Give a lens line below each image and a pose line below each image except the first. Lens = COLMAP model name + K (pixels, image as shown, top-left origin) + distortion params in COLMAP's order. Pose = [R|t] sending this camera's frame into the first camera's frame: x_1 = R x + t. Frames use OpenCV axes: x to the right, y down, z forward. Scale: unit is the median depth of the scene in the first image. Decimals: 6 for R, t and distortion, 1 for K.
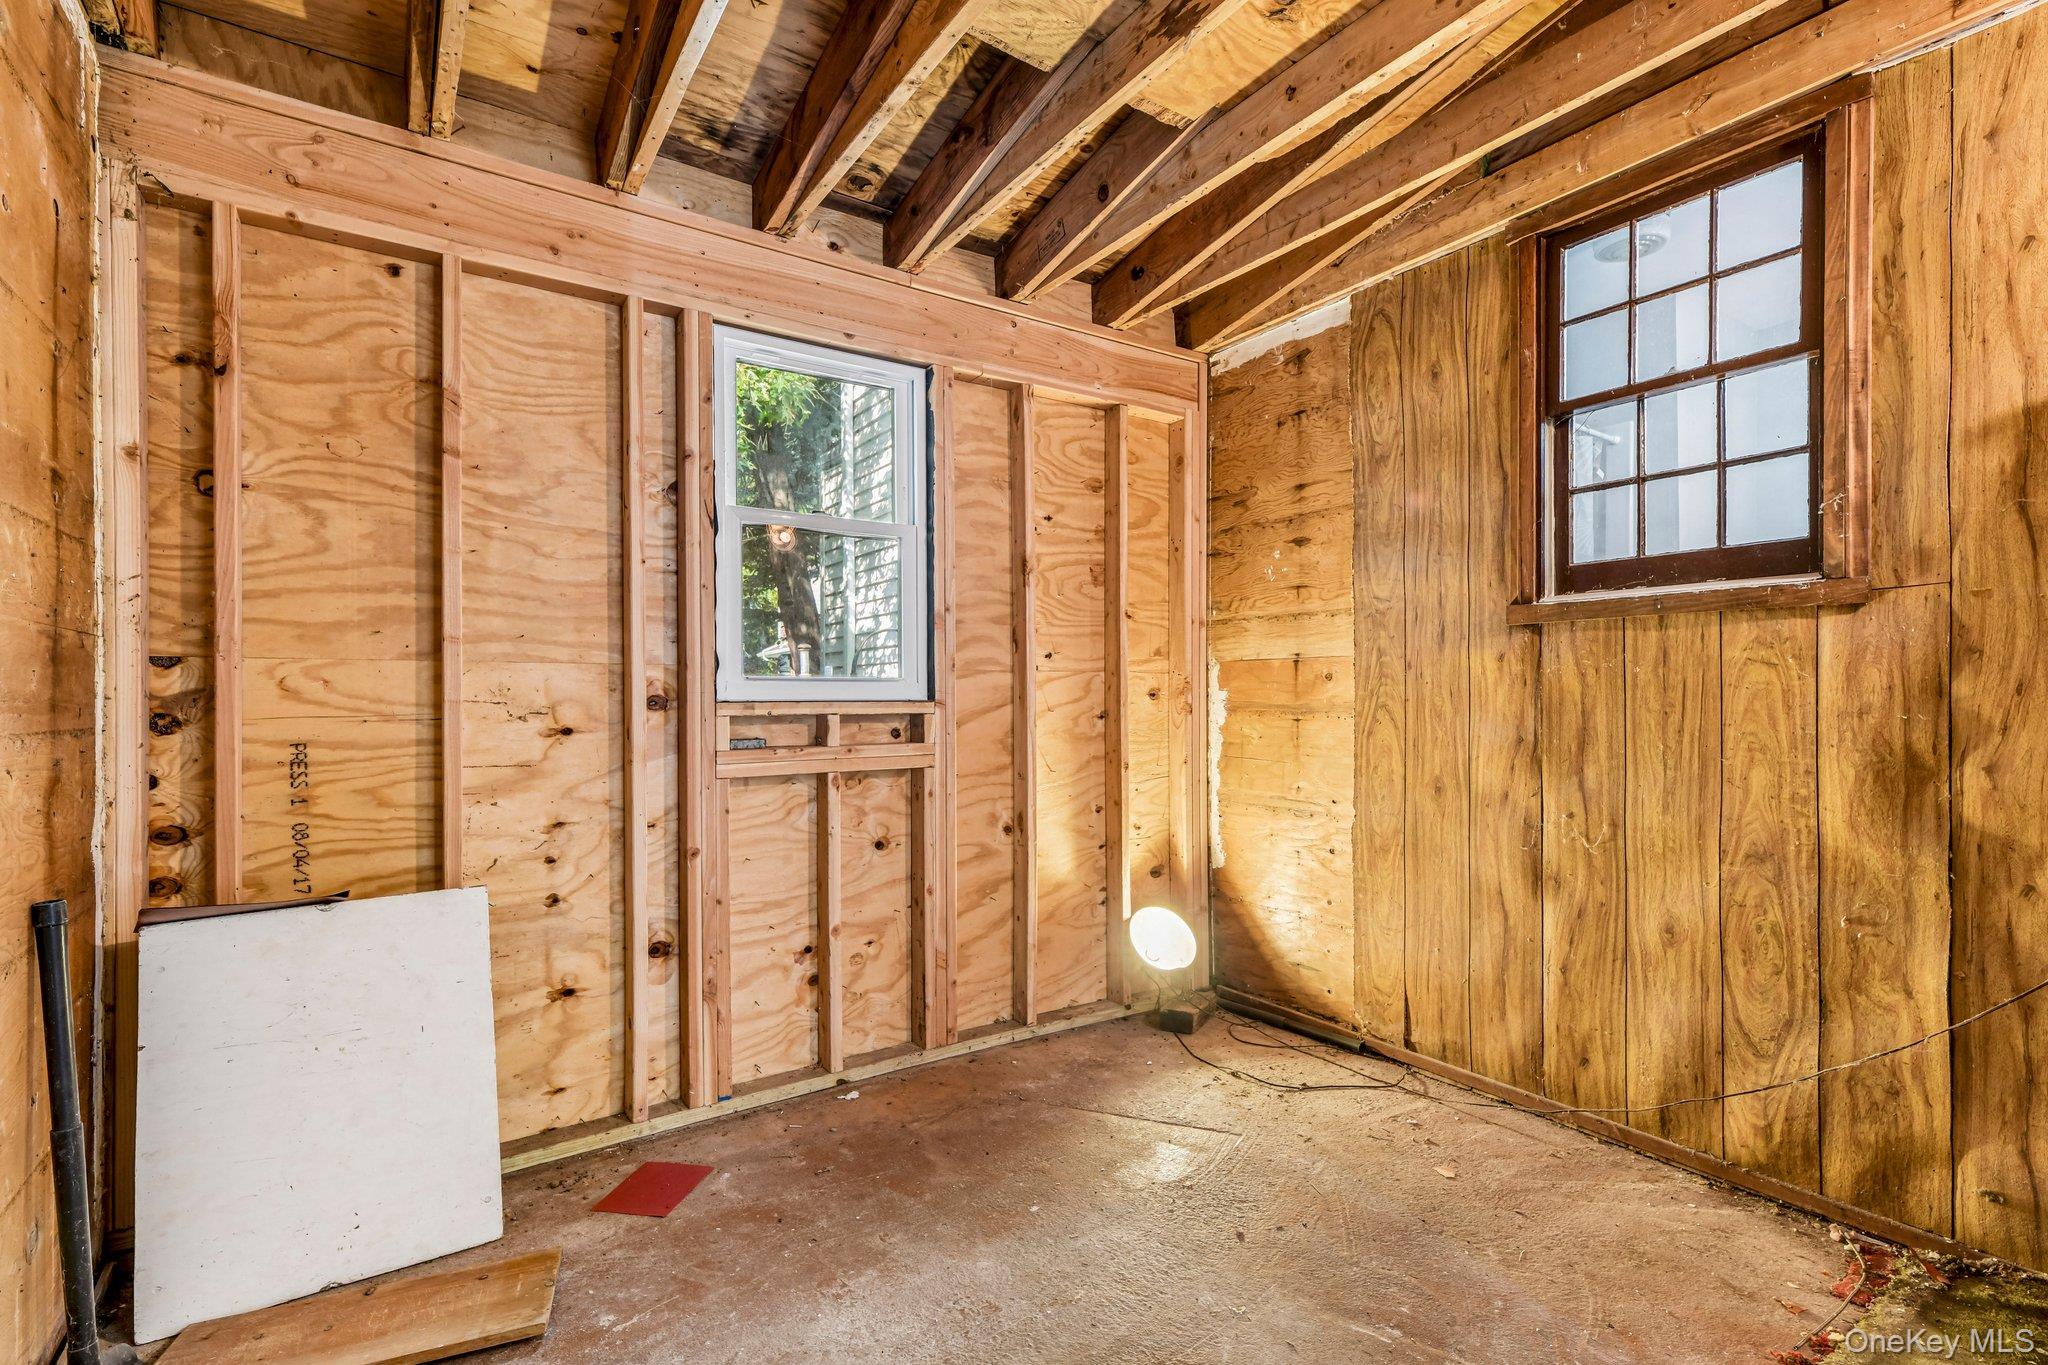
lens RADIAL K [[943.9, 0, 1017.9], [0, 943.9, 692.7], [0, 0, 1]] dist [0.005679, -0.002841]
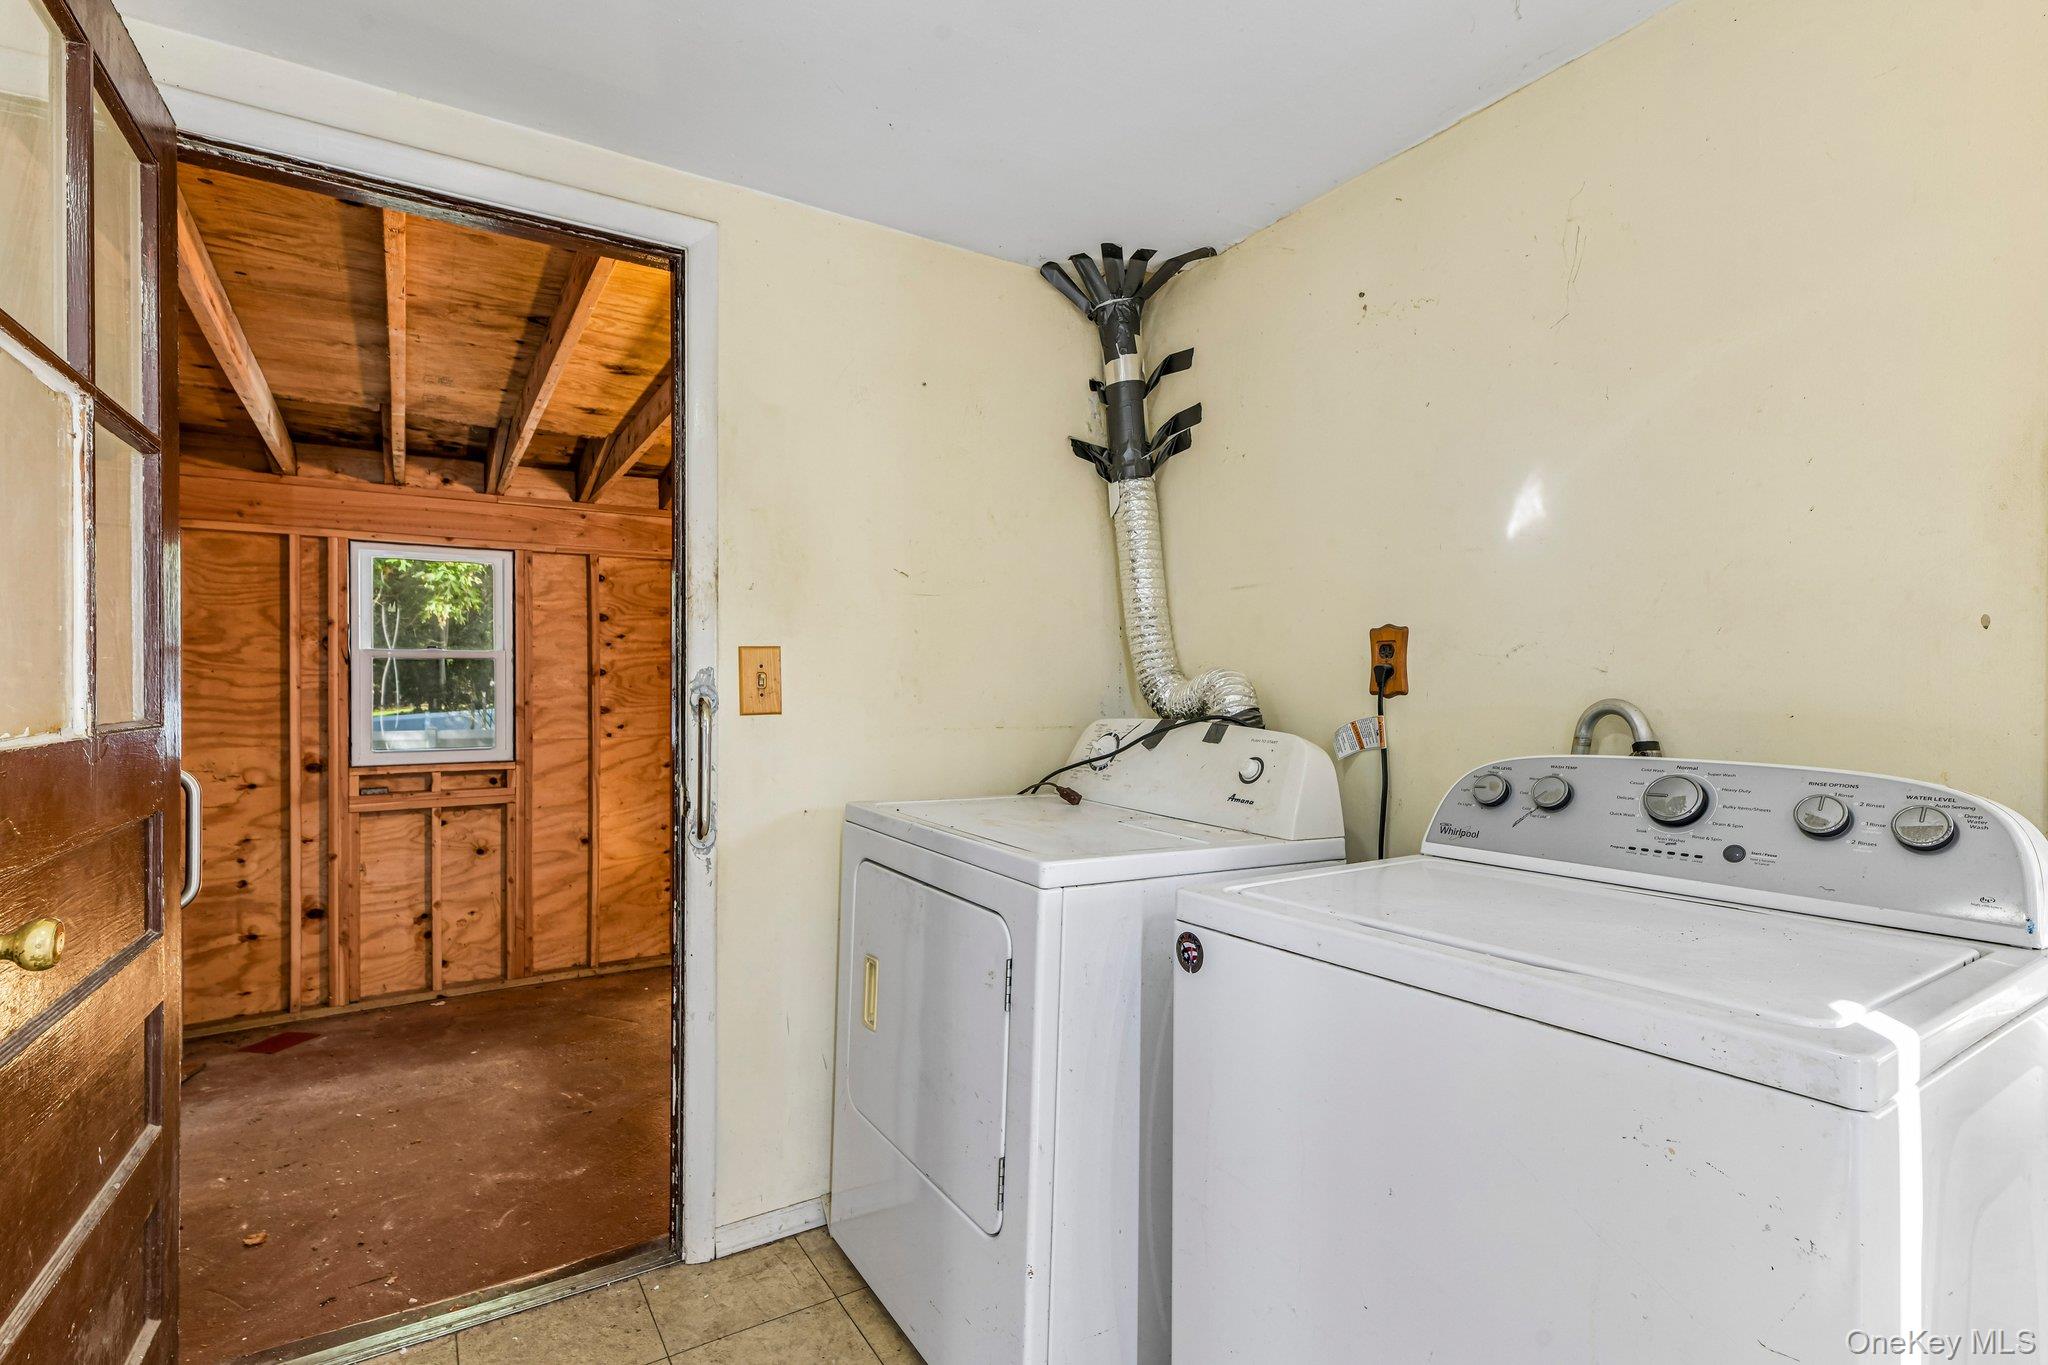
lens RADIAL K [[972.0, 0, 1033.7], [0, 972.0, 683.7], [0, 0, 1]] dist [0.002401, -0.002344]
pose [[0.999776, -0.000040, -0.021178, 0.931210], [0.000011, 0.999999, -0.001384, -0.136243], [0.021178, 0.001384, 0.999775, -0.705269]]
